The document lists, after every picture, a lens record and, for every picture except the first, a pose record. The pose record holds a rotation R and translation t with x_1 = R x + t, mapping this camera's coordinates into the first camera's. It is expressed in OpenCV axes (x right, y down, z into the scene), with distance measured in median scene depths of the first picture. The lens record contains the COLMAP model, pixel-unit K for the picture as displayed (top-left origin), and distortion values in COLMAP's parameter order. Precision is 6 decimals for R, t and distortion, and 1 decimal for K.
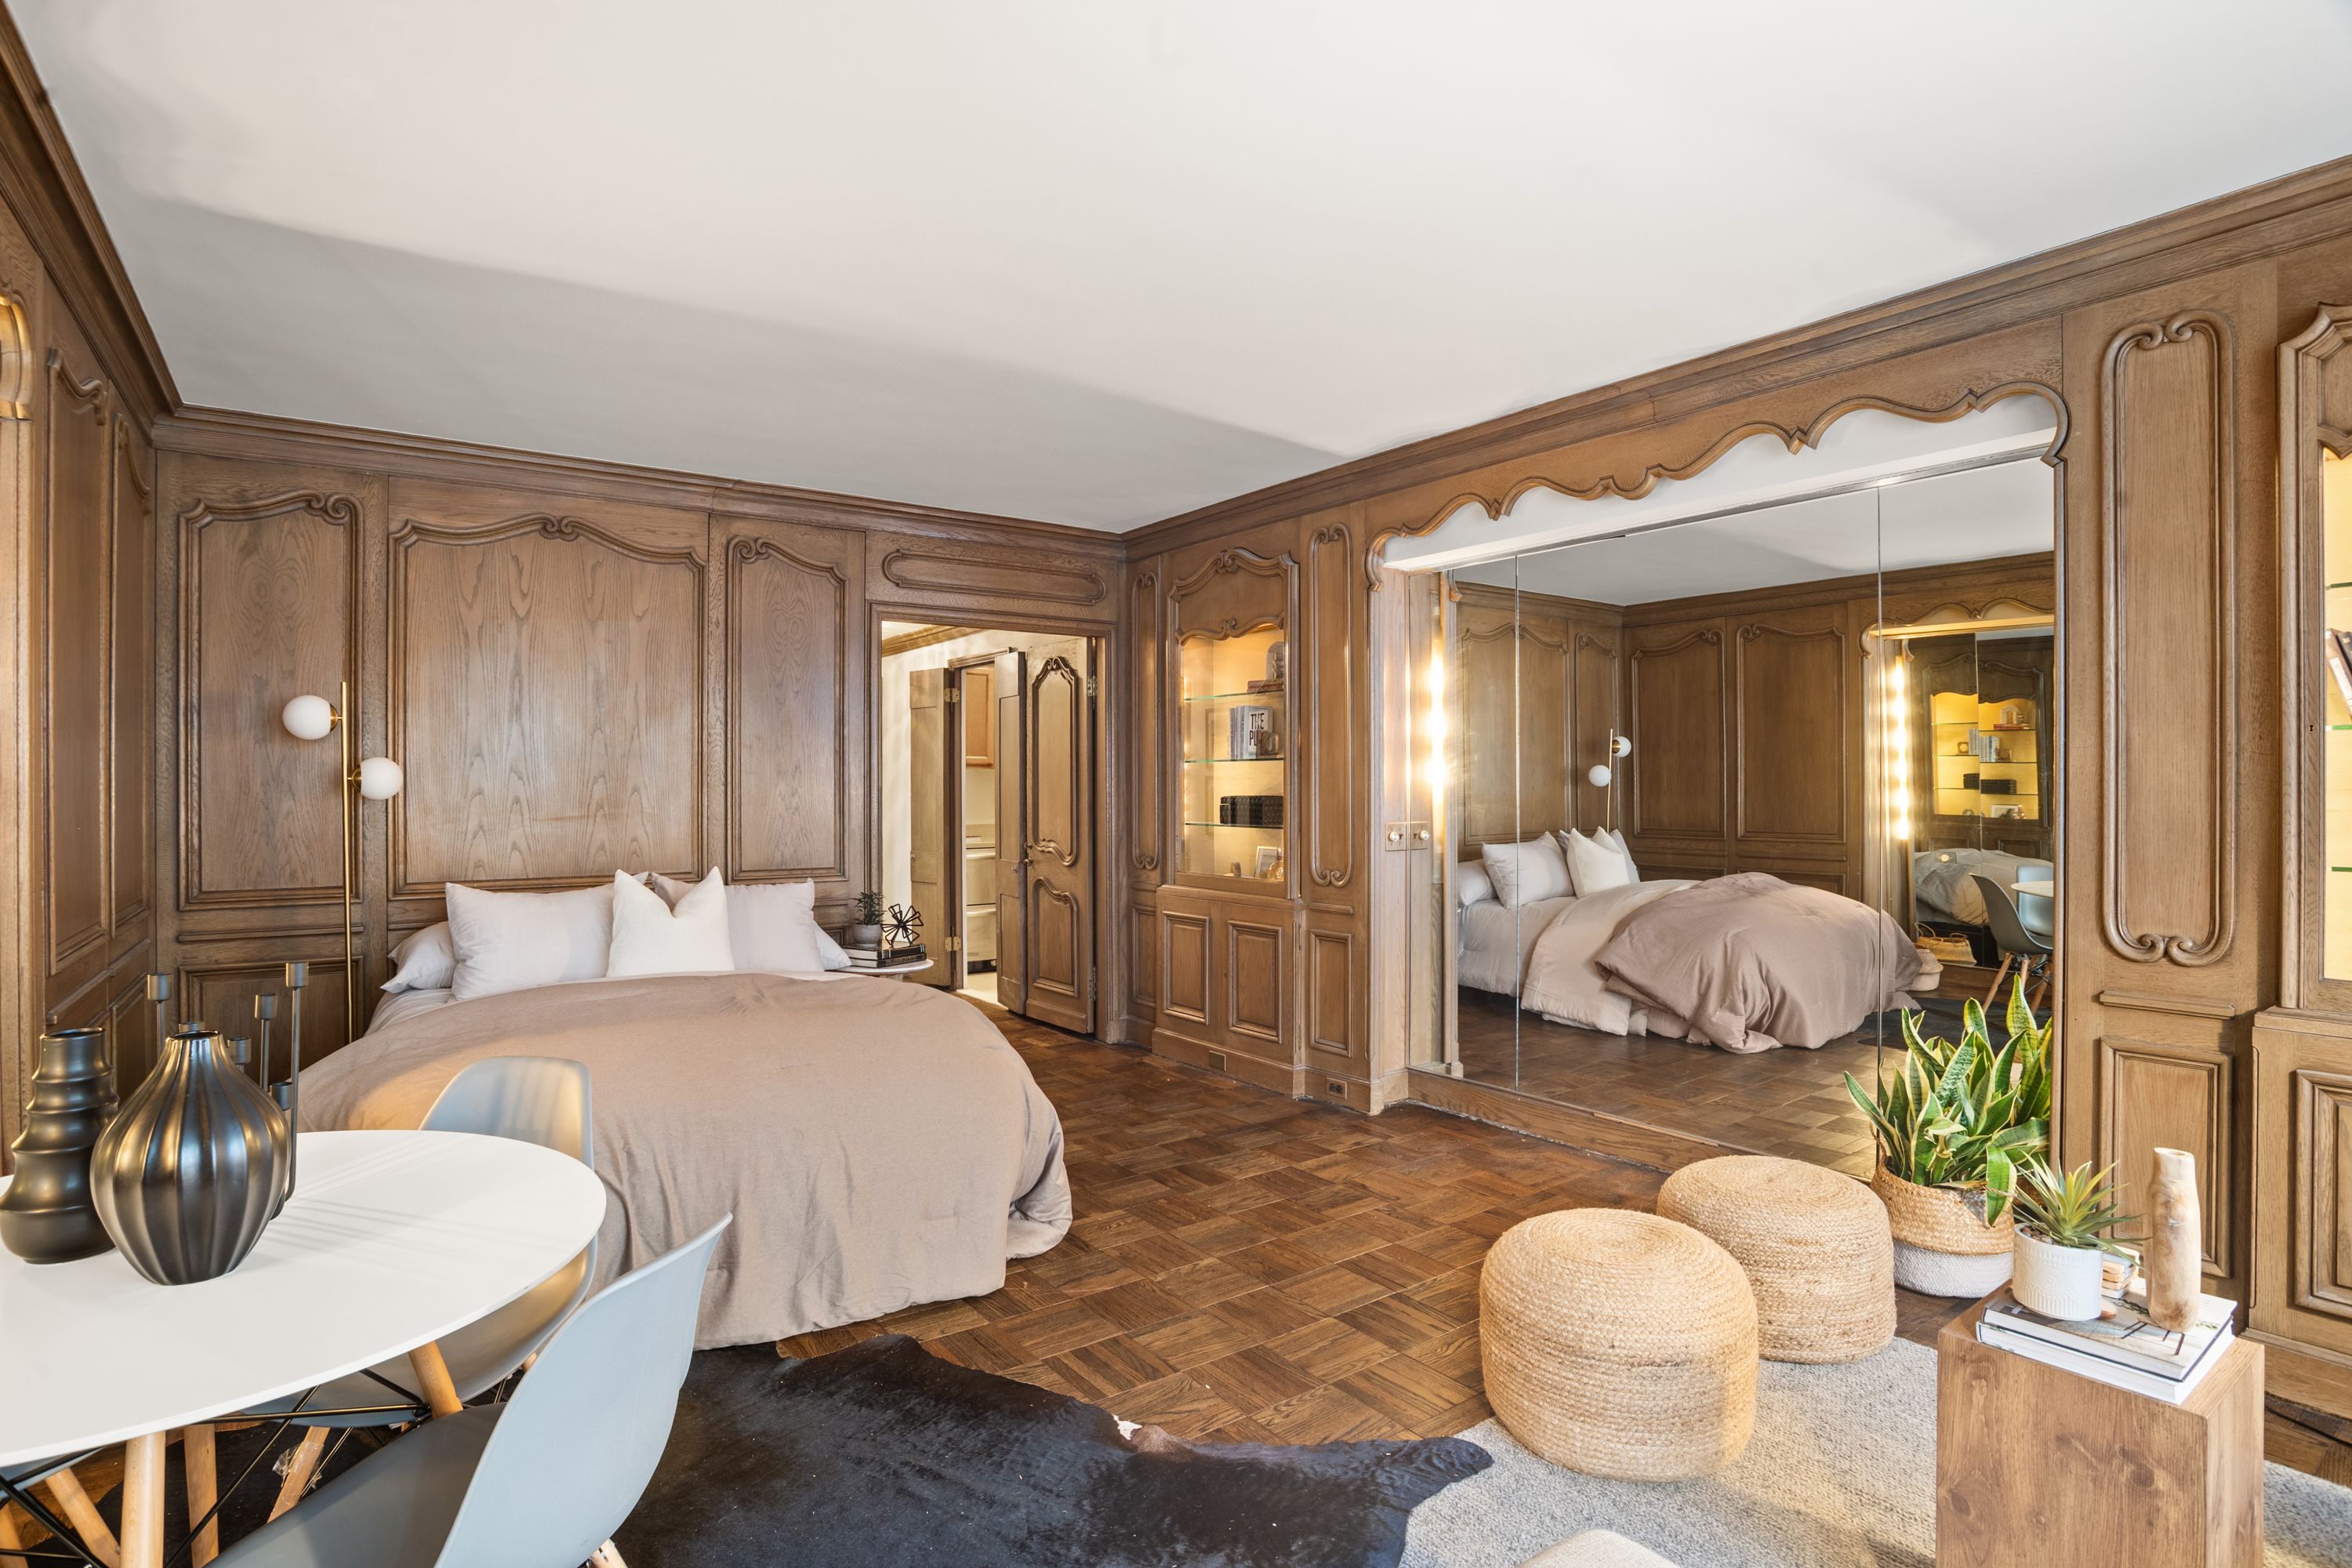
lens RADIAL K [[1149.9, 0, 1156.6], [0, 1149.9, 815.7], [0, 0, 1]] dist [-0.074443, 0.023334]
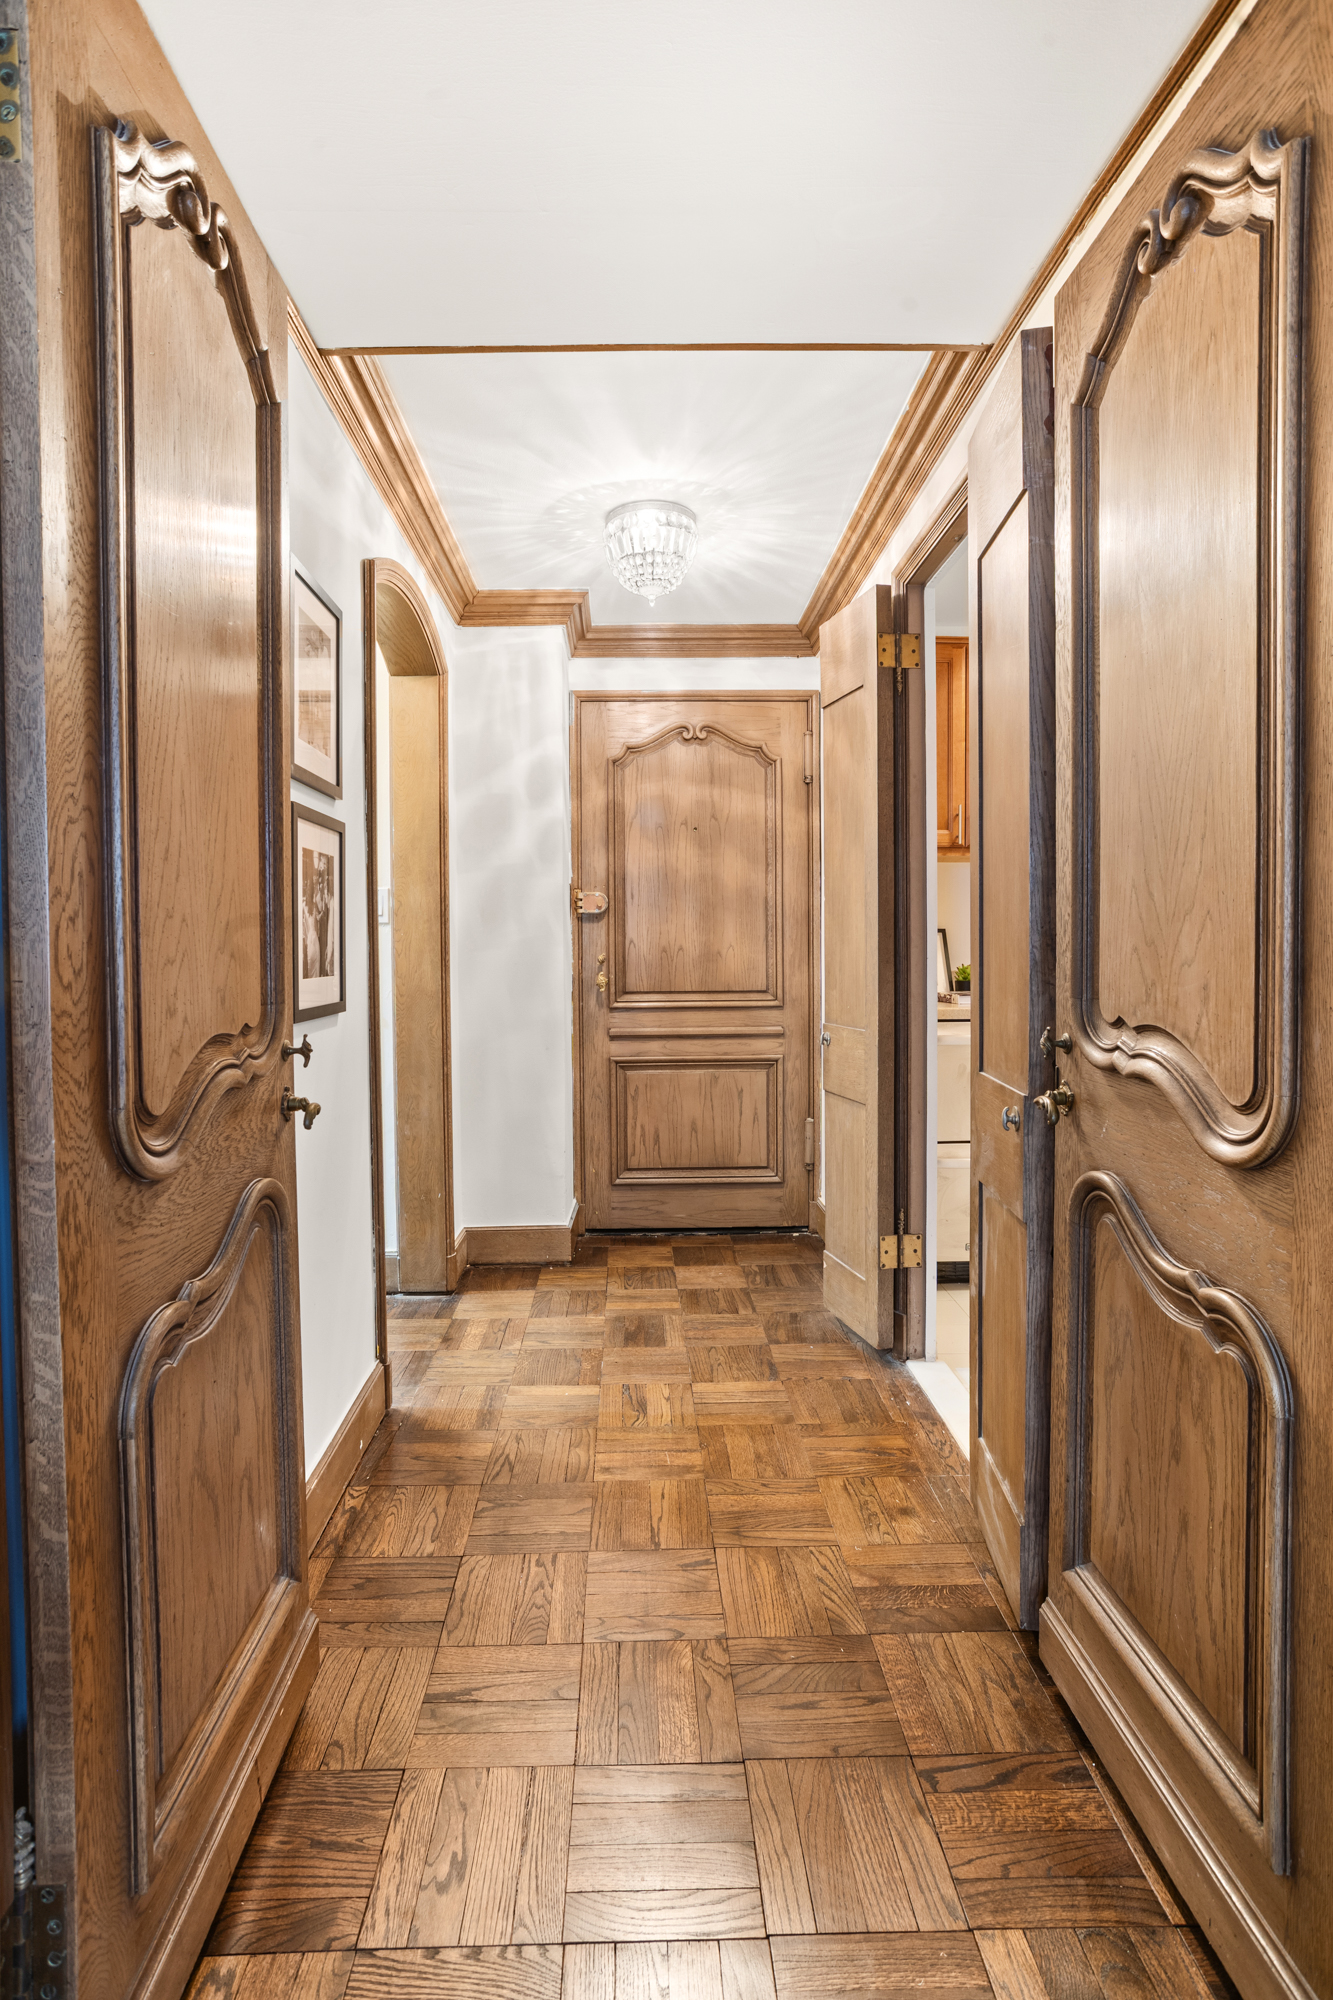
lens RADIAL K [[969.8, 0, 662.0], [0, 969.8, 977.7], [0, 0, 1]] dist [-0.071094, 0.001196]
pose [[0.831060, 0.004418, -0.556165, -0.164093], [-0.003132, 0.999990, 0.003263, 0.031472], [0.556174, -0.000969, 0.831065, 1.910969]]
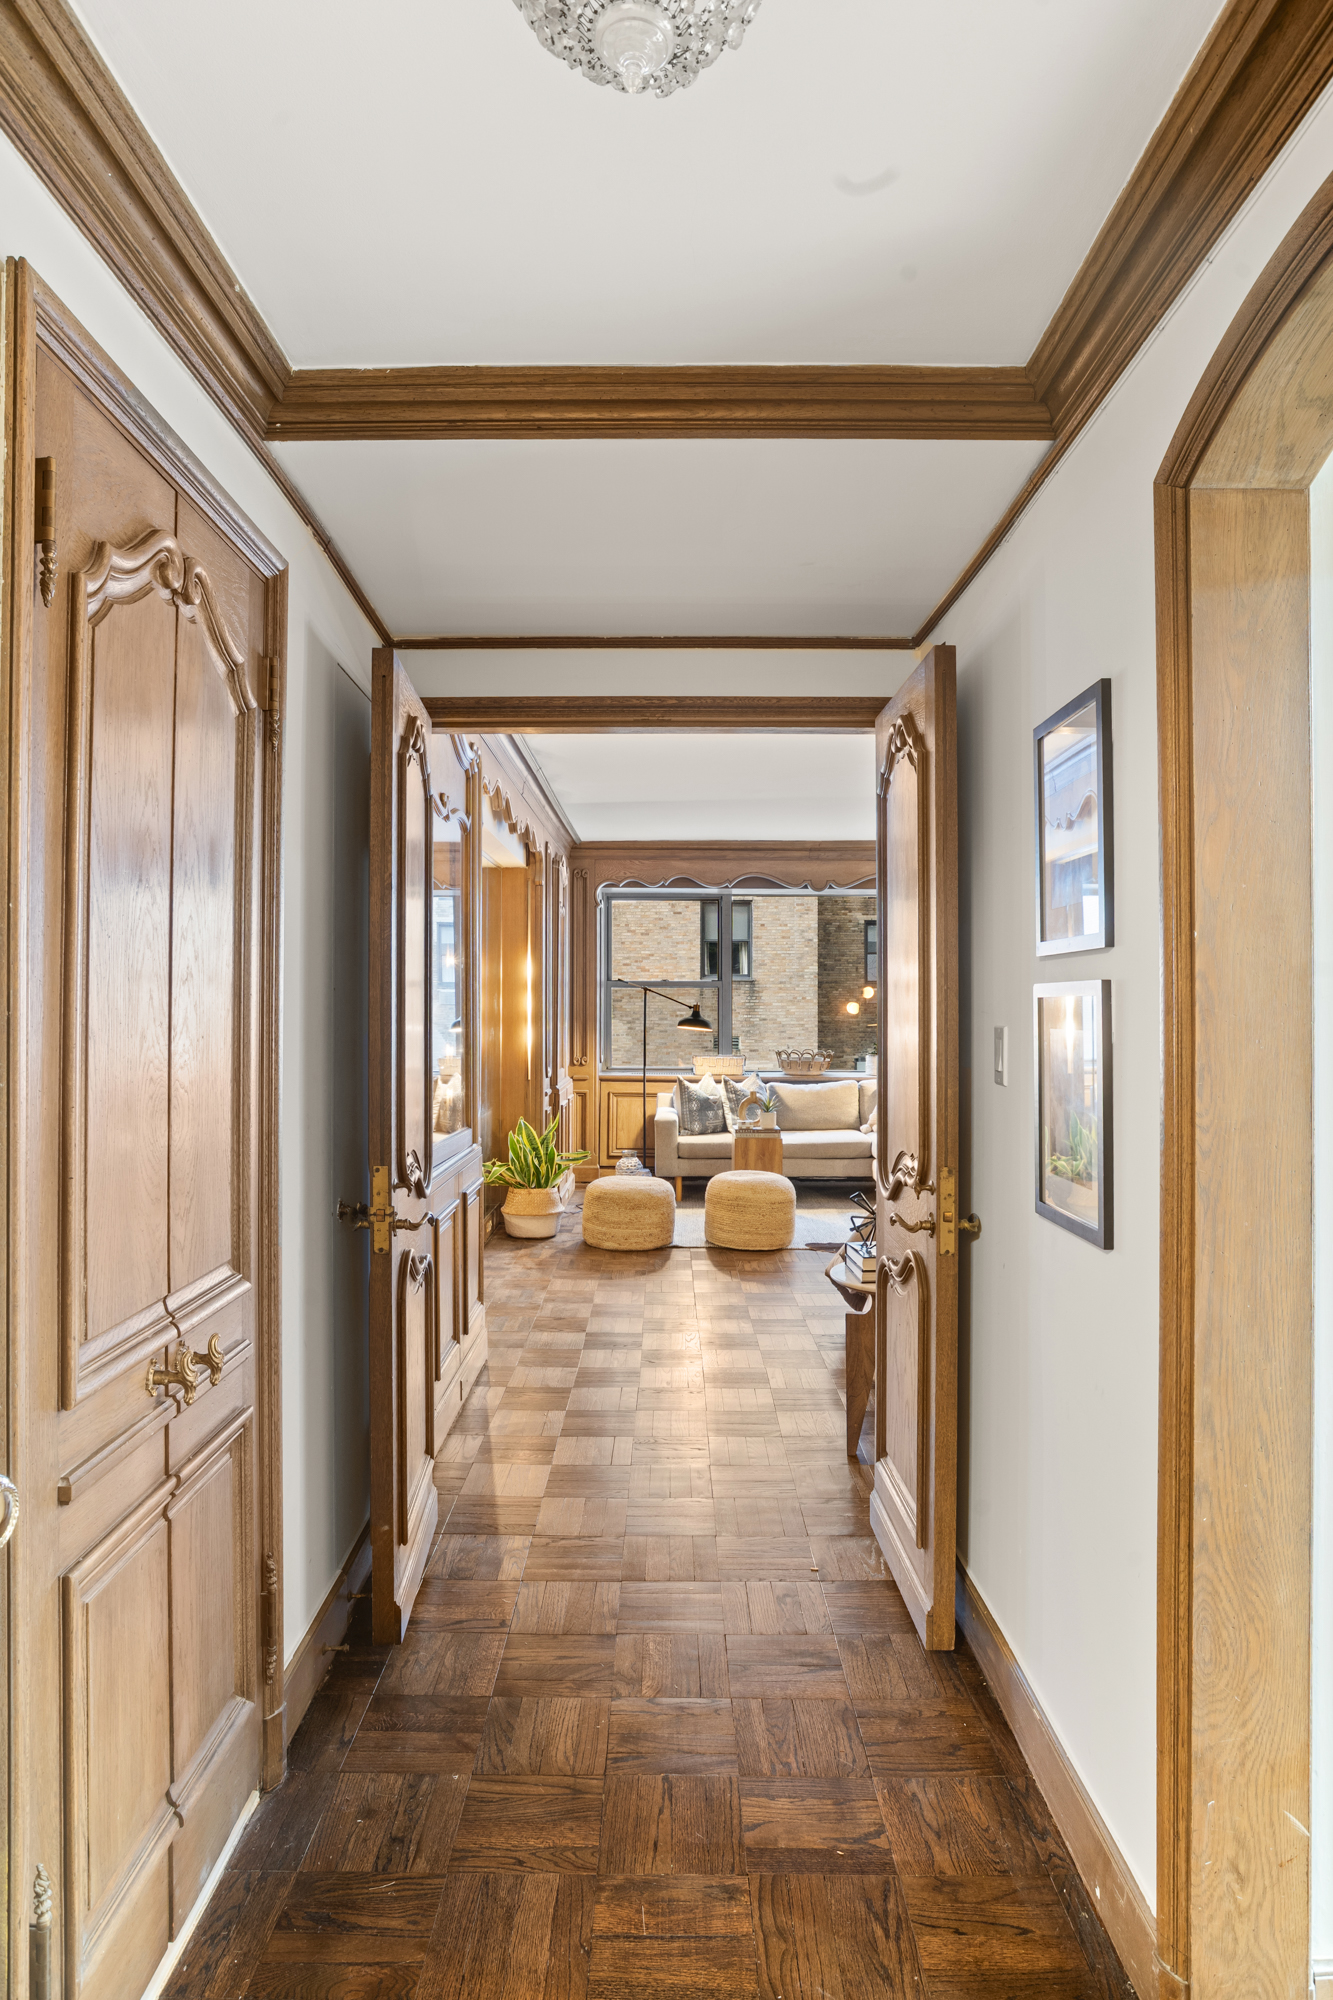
lens RADIAL K [[1121.8, 0, 666.5], [0, 1121.8, 1000.0], [0, 0, 1]] dist [-0.000769, -0.000138]
pose [[-0.815666, 0.005786, 0.578494, -0.911668], [0.012587, 0.999891, 0.007748, -0.074958], [-0.578386, 0.013601, -0.815650, 2.979931]]
